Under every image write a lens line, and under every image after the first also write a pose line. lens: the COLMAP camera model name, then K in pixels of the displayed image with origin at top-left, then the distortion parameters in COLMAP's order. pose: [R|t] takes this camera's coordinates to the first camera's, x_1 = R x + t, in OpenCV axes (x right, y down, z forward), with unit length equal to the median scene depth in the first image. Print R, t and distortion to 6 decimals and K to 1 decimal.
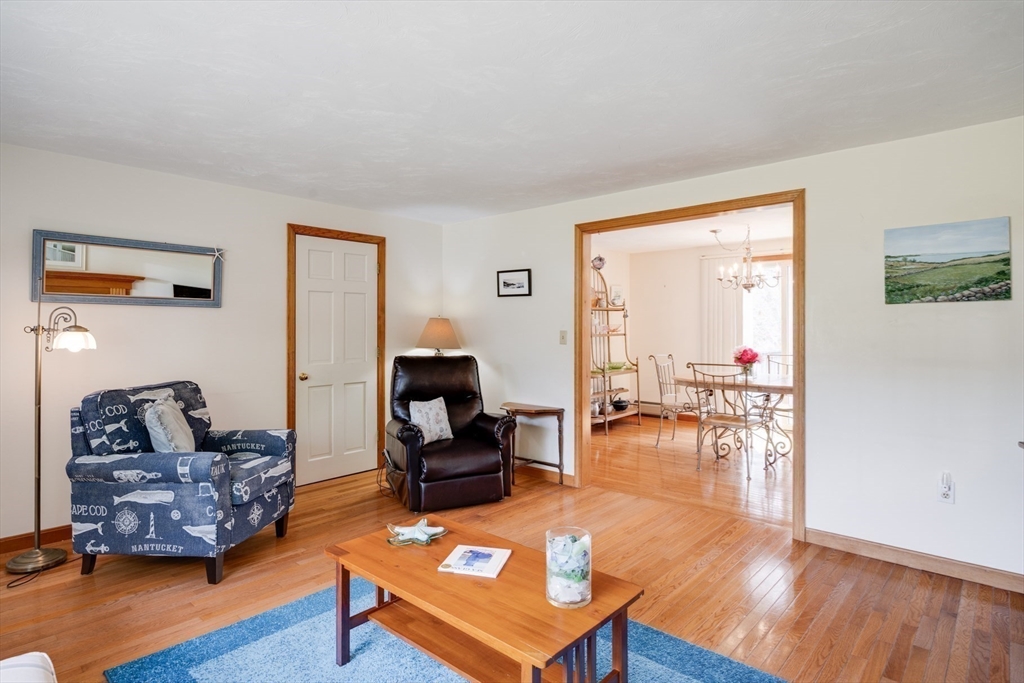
lens RADIAL K [[544.1, 0, 516.2], [0, 544.1, 324.6], [0, 0, 1]] dist [0.014766, -0.001050]
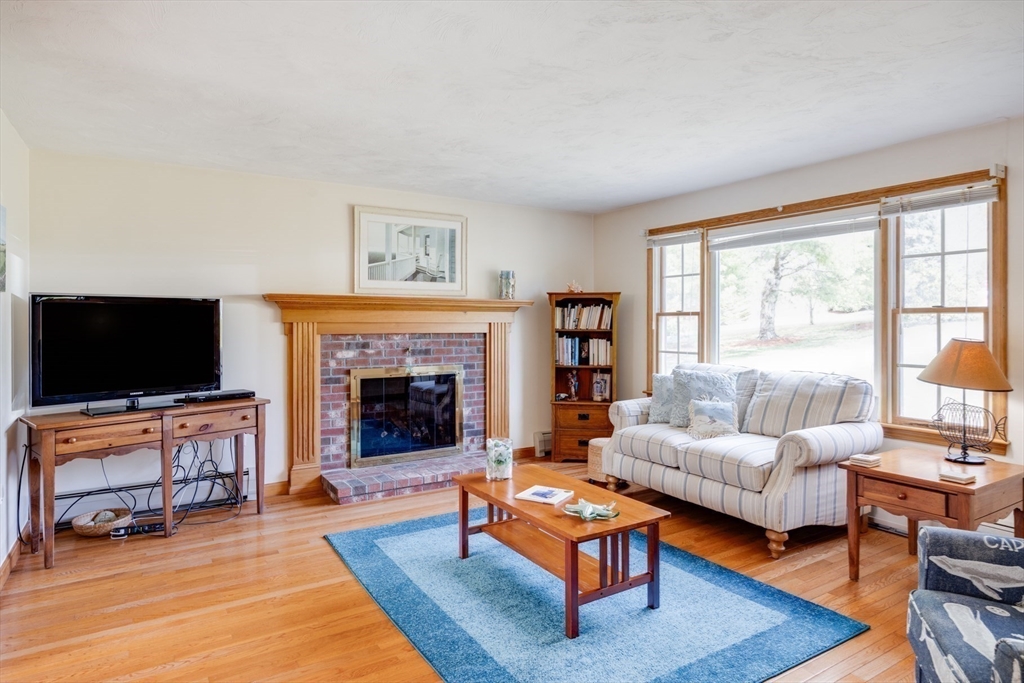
lens RADIAL K [[601.9, 0, 506.0], [0, 601.9, 325.2], [0, 0, 1]] dist [0.000630, 0.000184]
pose [[-0.956798, -0.000527, 0.290752, -0.270464], [-0.000200, 0.999999, 0.001152, 0.013424], [-0.290752, 0.001044, -0.956798, 1.603067]]
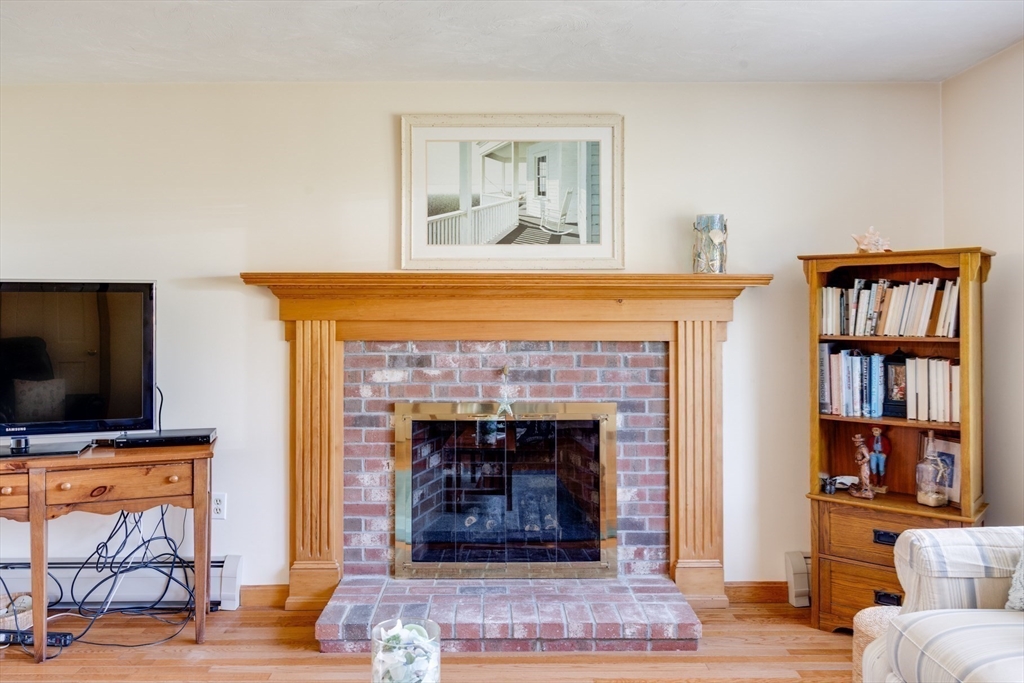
lens RADIAL K [[772.2, 0, 494.2], [0, 772.2, 305.8], [0, 0, 1]] dist [-0.002467, -0.003385]
pose [[-0.662239, 0.012858, 0.749182, -0.382656], [-0.001931, 0.999820, -0.018867, 0.007837], [-0.749290, -0.013941, -0.662095, 0.880532]]
